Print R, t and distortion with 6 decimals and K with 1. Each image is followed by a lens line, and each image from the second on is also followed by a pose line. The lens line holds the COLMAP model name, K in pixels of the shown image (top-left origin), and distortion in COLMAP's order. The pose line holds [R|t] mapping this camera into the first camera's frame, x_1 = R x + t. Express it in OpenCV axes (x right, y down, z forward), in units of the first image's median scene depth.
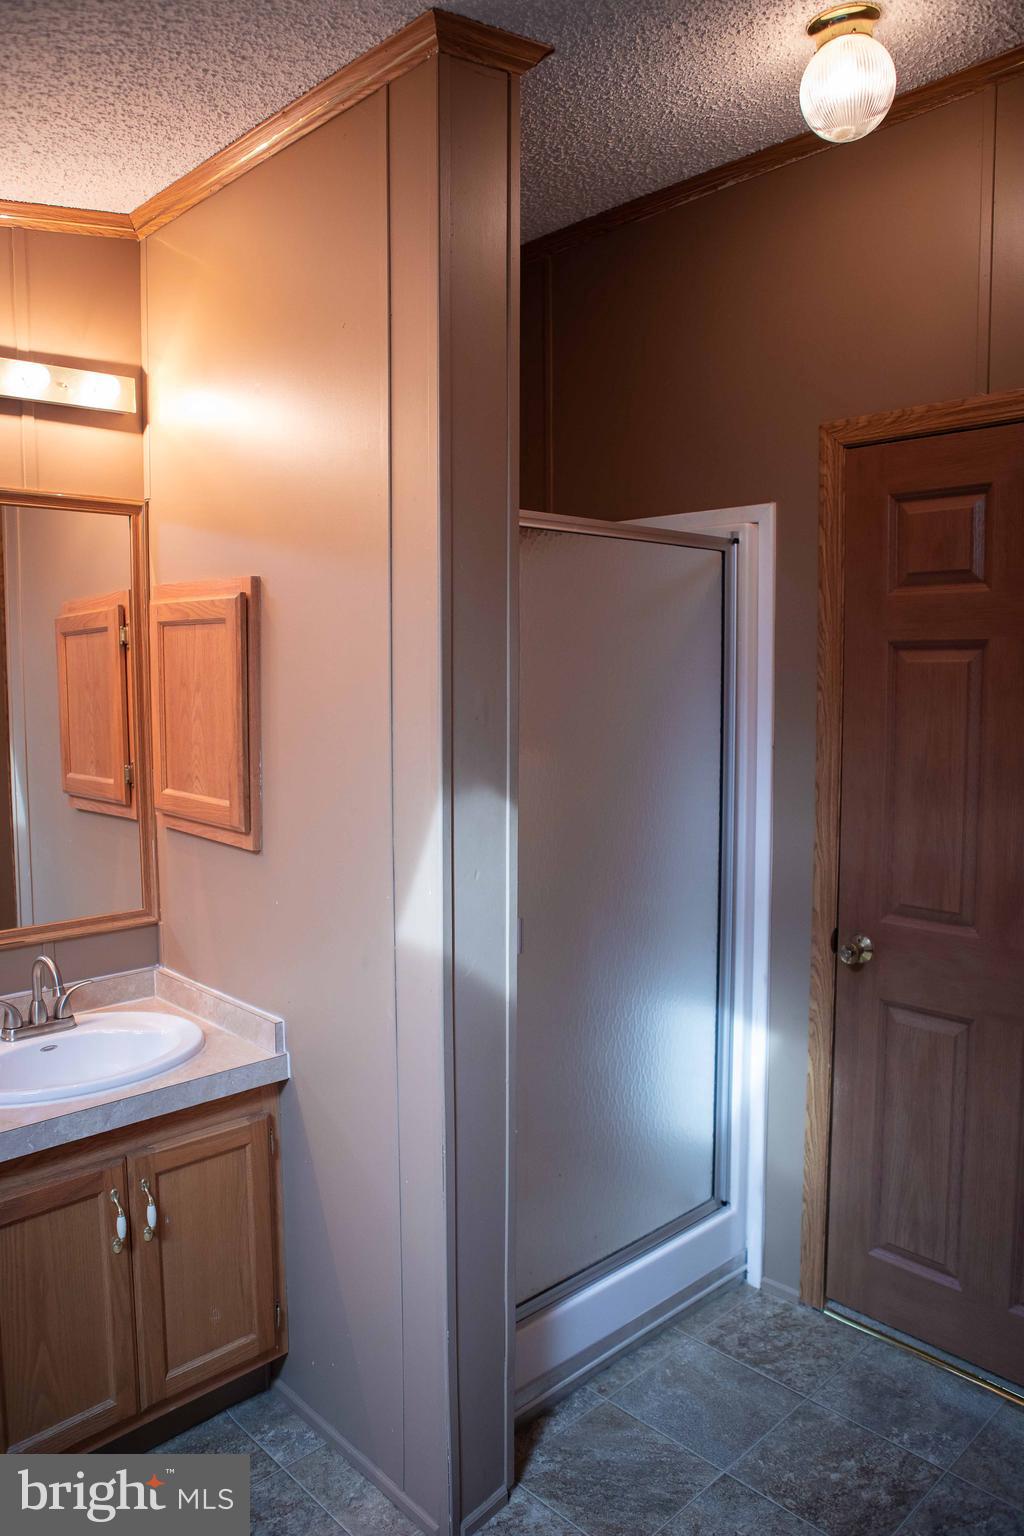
lens RADIAL K [[1114.5, 0, 498.7], [0, 1114.5, 764.1], [0, 0, 1]] dist [-0.114075, 0.089018]
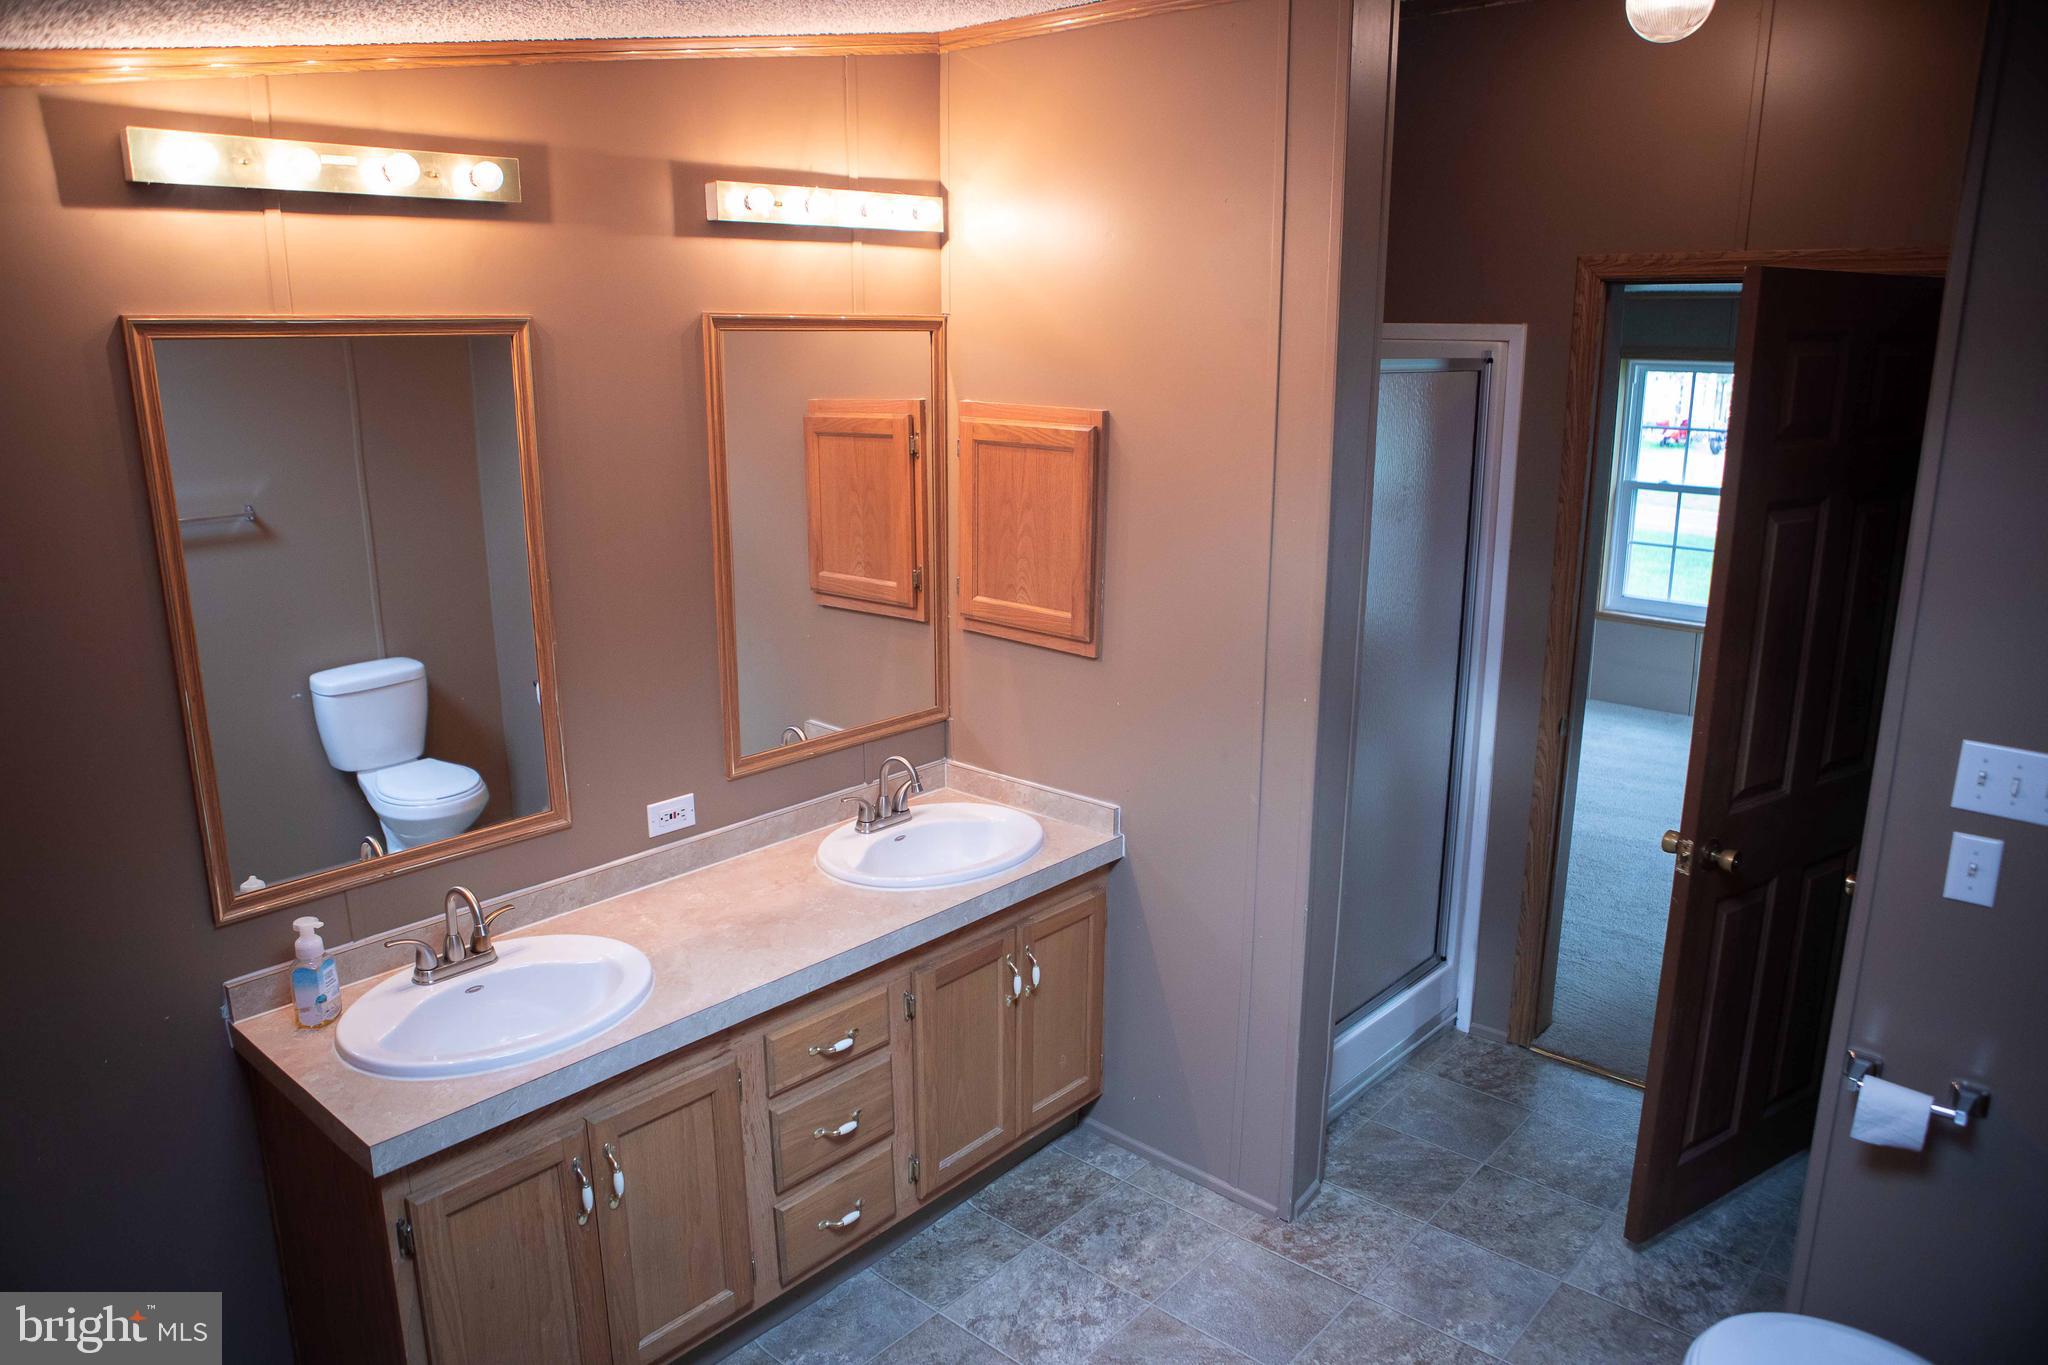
lens RADIAL K [[1398.5, 0, 1024.0], [0, 1398.5, 682.5], [0, 0, 1]] dist [-0.116788, 0.099623]
pose [[0.997038, -0.012913, 0.075816, -0.374256], [0.001546, 0.988970, 0.148105, -0.099133], [-0.076892, -0.147549, 0.986061, -0.361709]]
